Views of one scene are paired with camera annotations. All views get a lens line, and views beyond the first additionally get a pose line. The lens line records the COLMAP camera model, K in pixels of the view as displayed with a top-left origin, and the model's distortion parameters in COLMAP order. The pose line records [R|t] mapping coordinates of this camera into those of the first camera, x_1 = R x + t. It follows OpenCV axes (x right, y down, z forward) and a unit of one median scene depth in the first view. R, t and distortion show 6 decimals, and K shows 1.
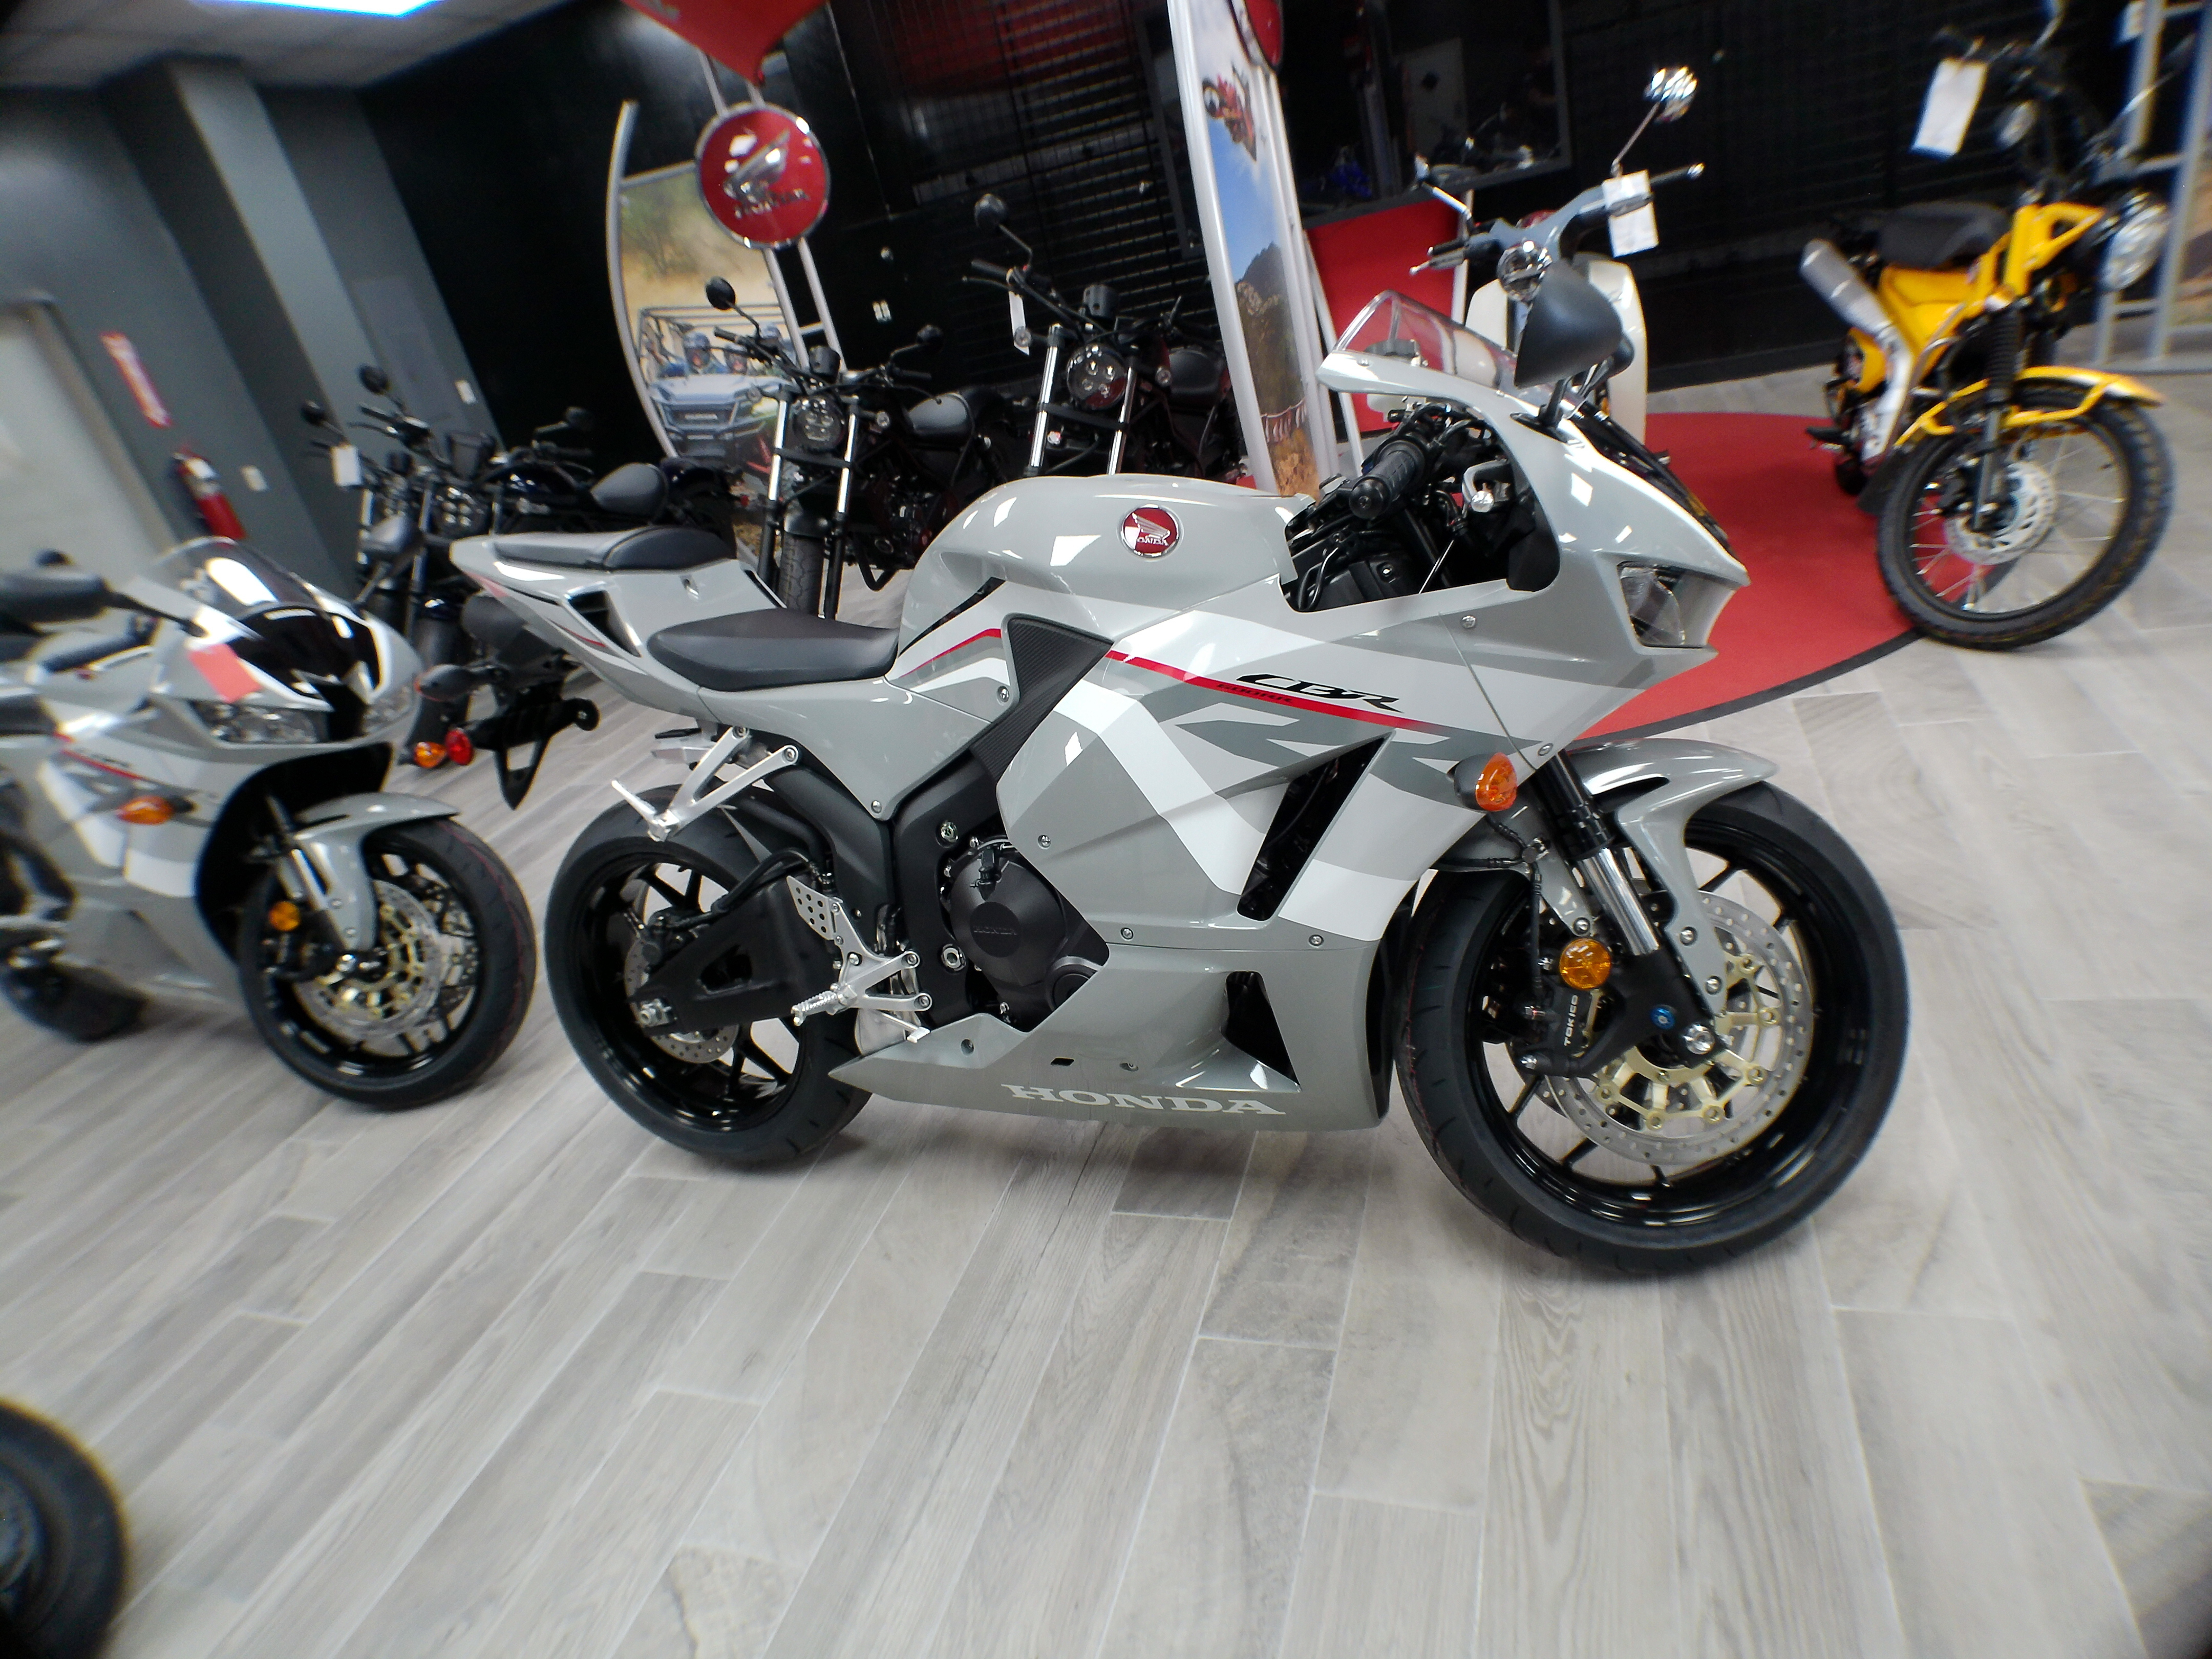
lens RADIAL K [[1206.9, 0, 1137.7], [0, 1206.9, 834.6], [0, 0, 1]] dist [-0.034248, 0.007901]
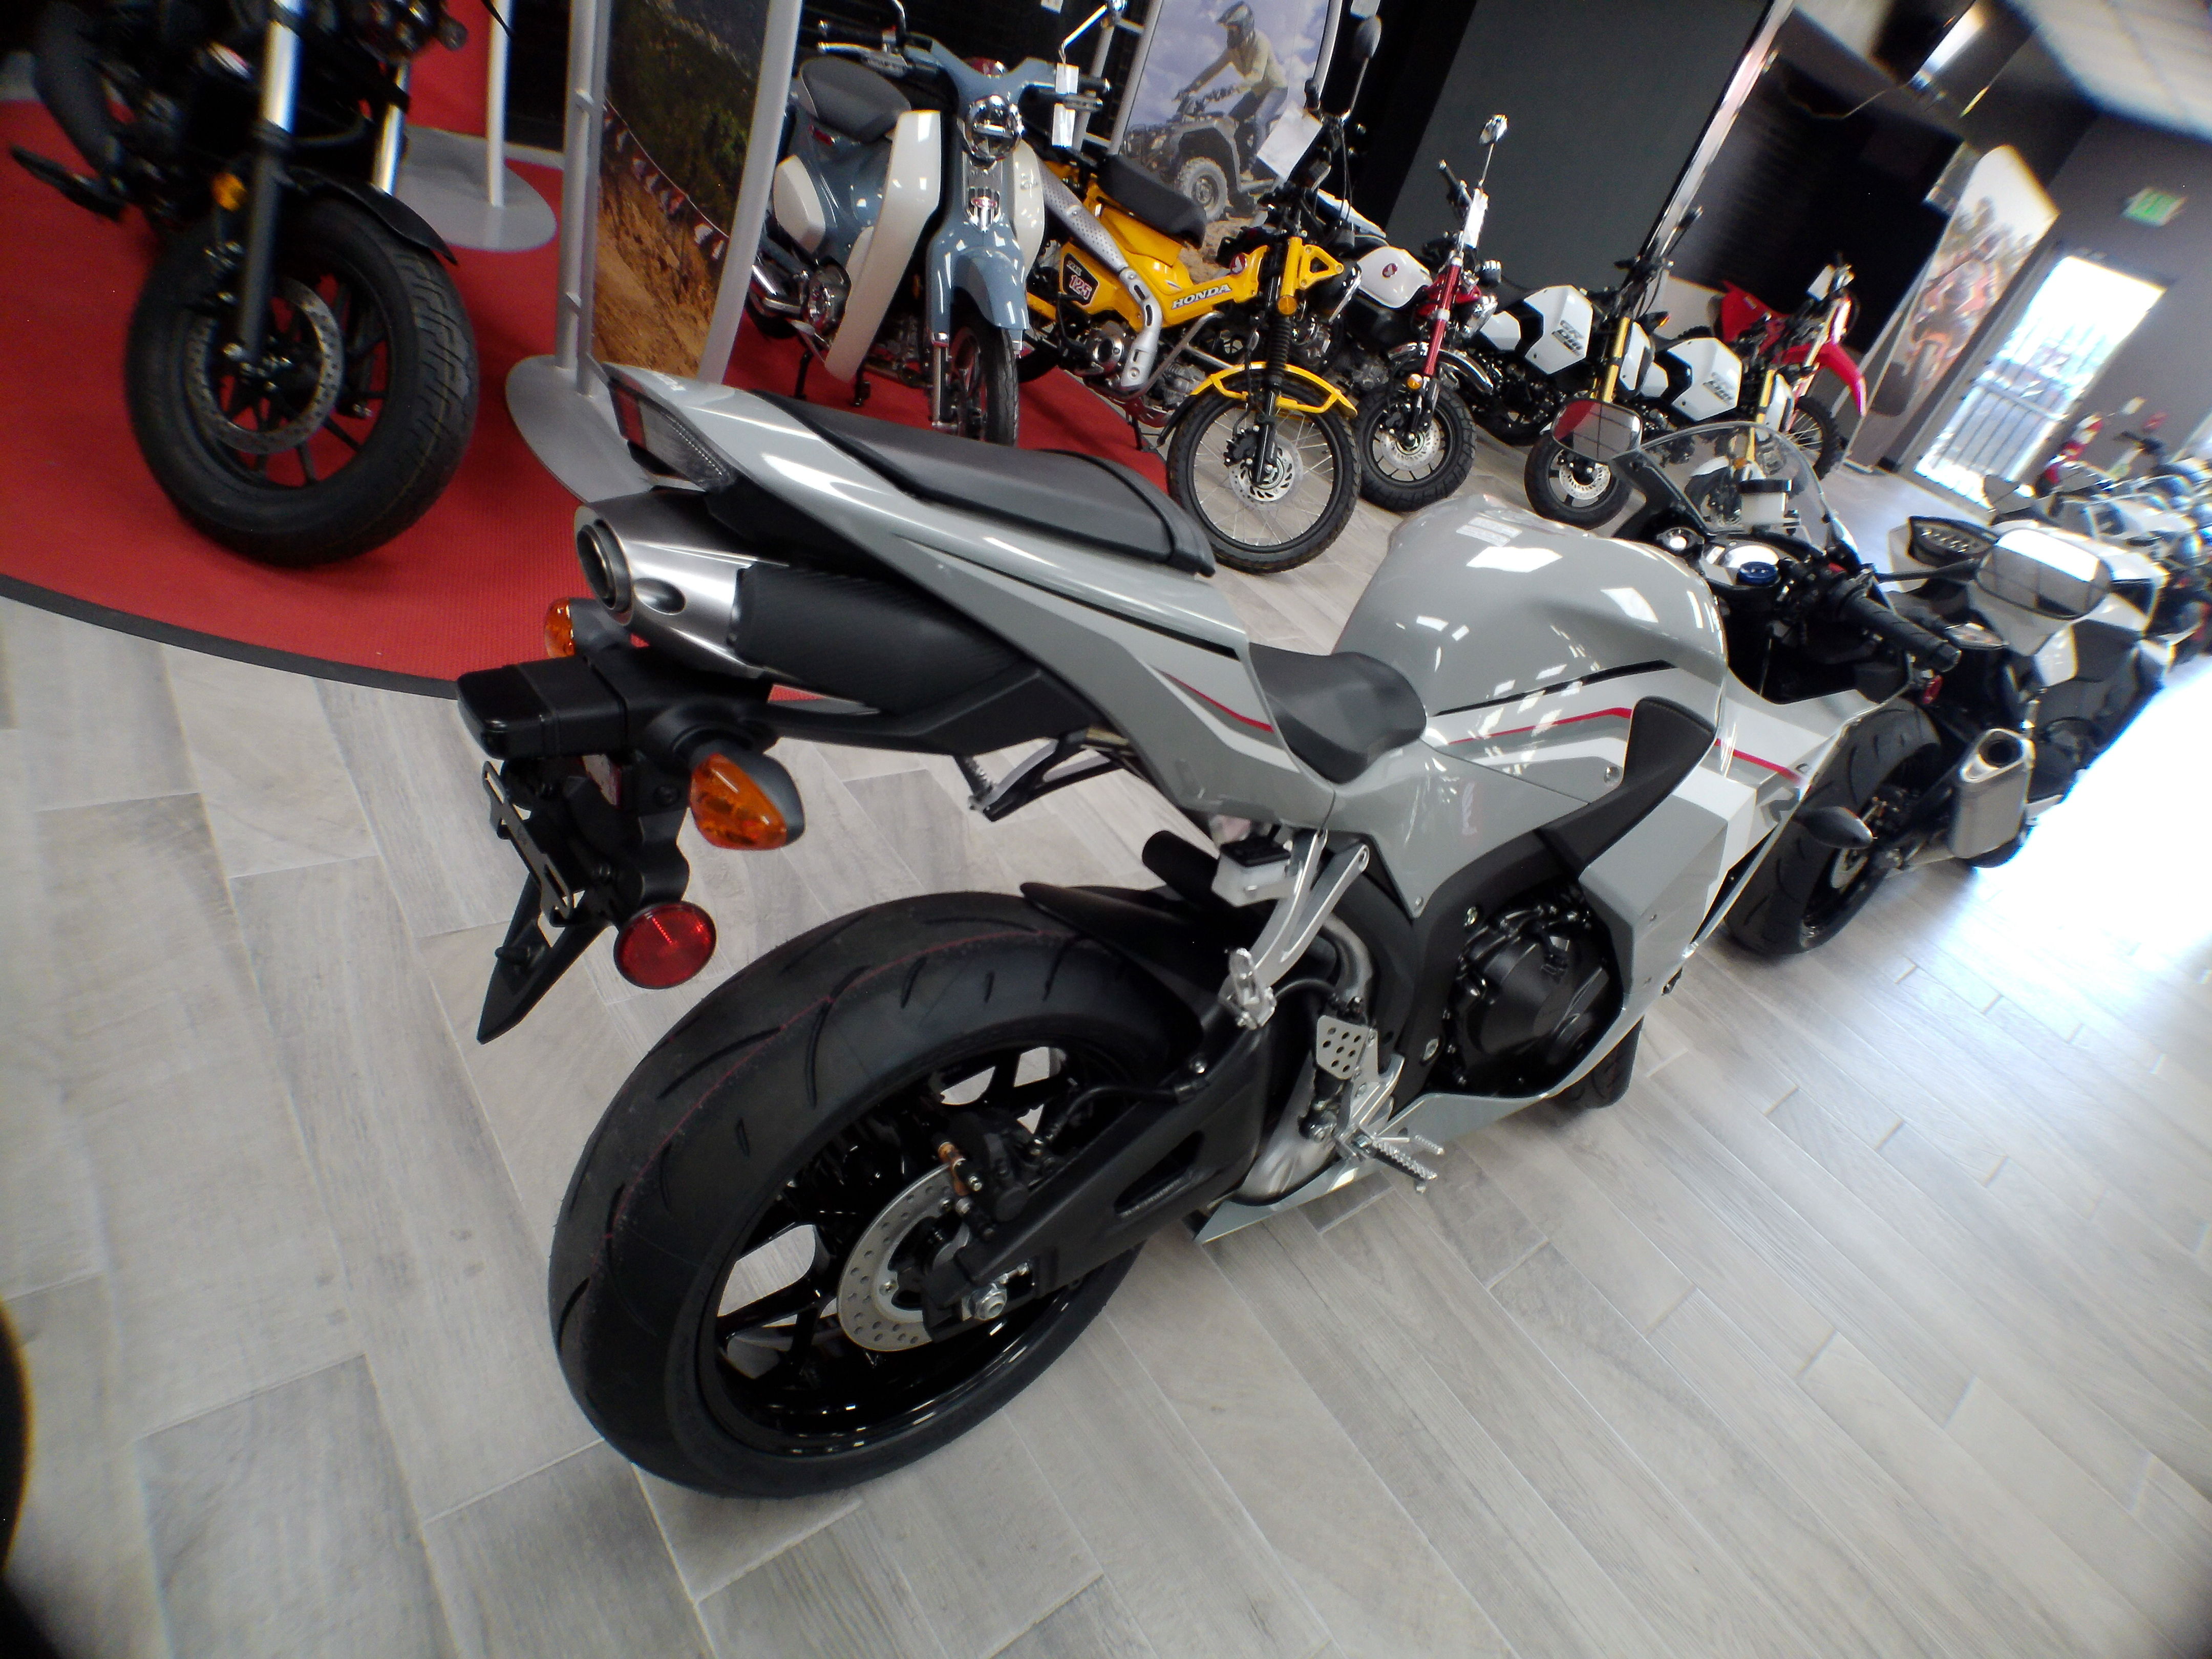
lens RADIAL K [[1206.9, 0, 1136.9], [0, 1206.9, 827.8], [0, 0, 1]] dist [-0.034248, 0.007901]
pose [[0.436827, -0.169391, 0.883453, -0.993208], [-0.018295, 0.980234, 0.196994, -0.225740], [-0.899360, -0.102214, 0.425093, 0.822893]]
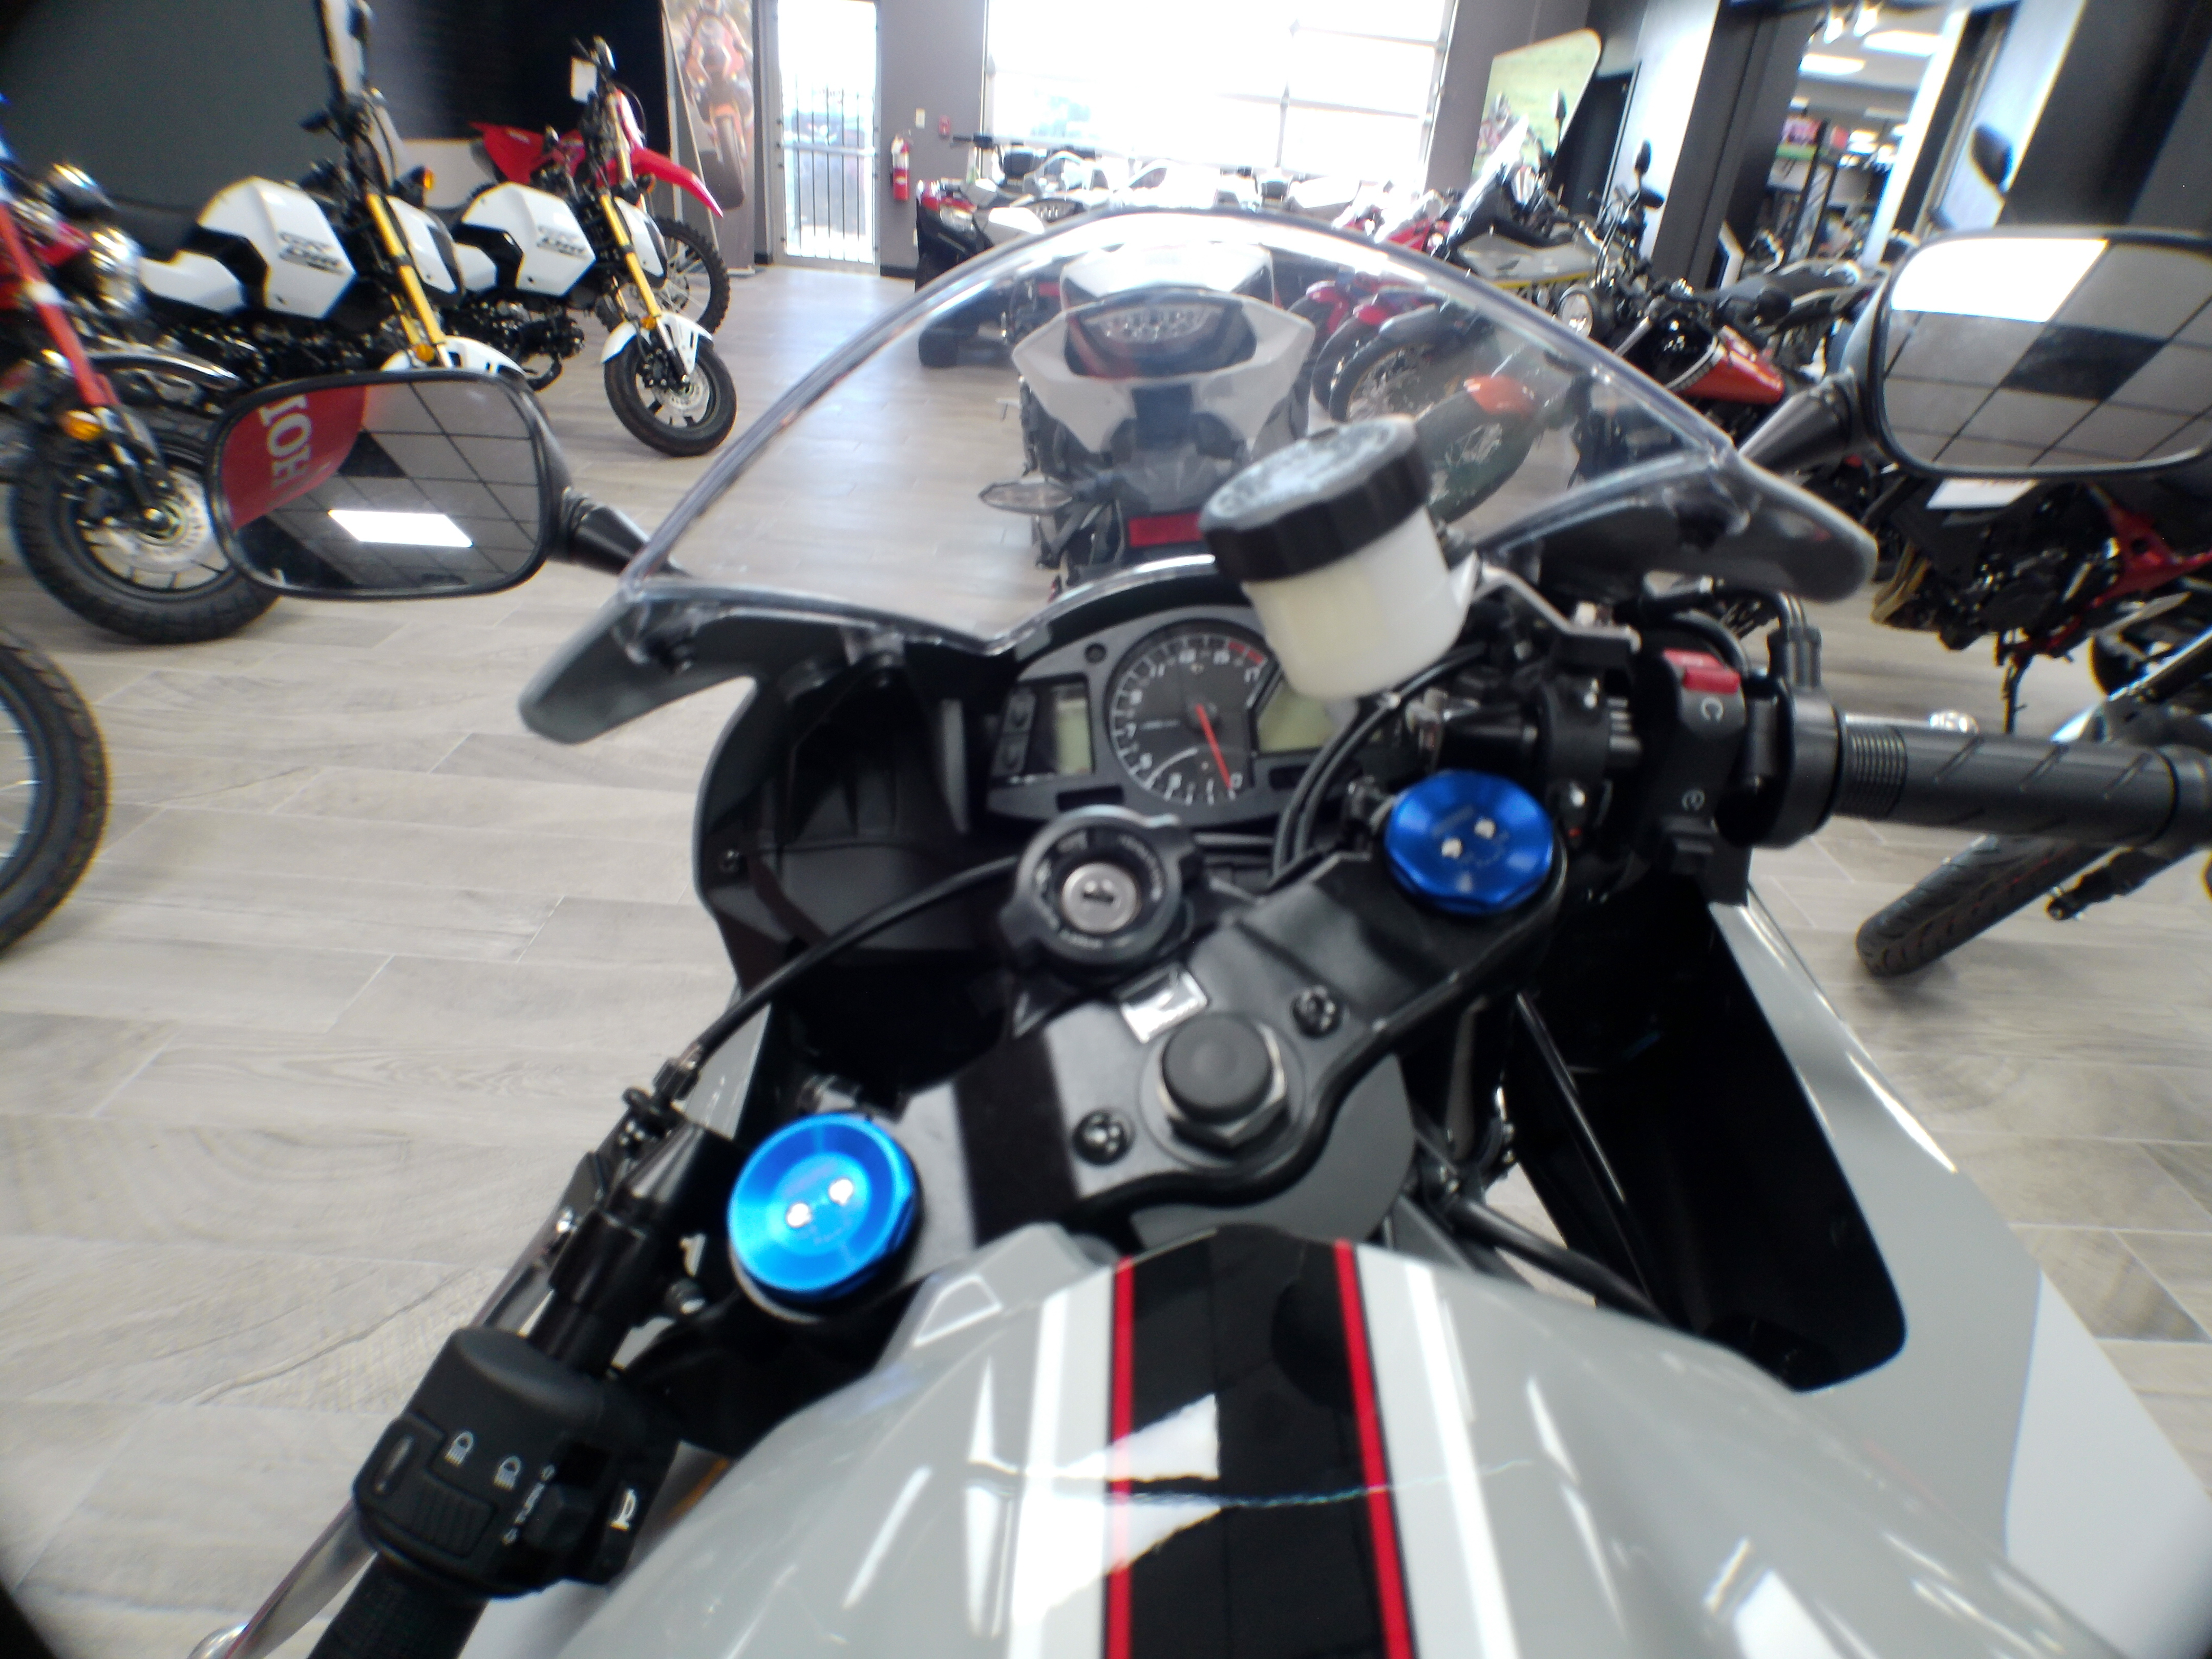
lens RADIAL K [[1206.9, 0, 1127.1], [0, 1206.9, 822.5], [0, 0, 1]] dist [-0.034248, 0.007901]
pose [[-0.330269, -0.287449, 0.899053, -0.030636], [0.406565, 0.816288, 0.410340, -0.364375], [-0.851837, 0.501046, -0.152728, 0.879113]]
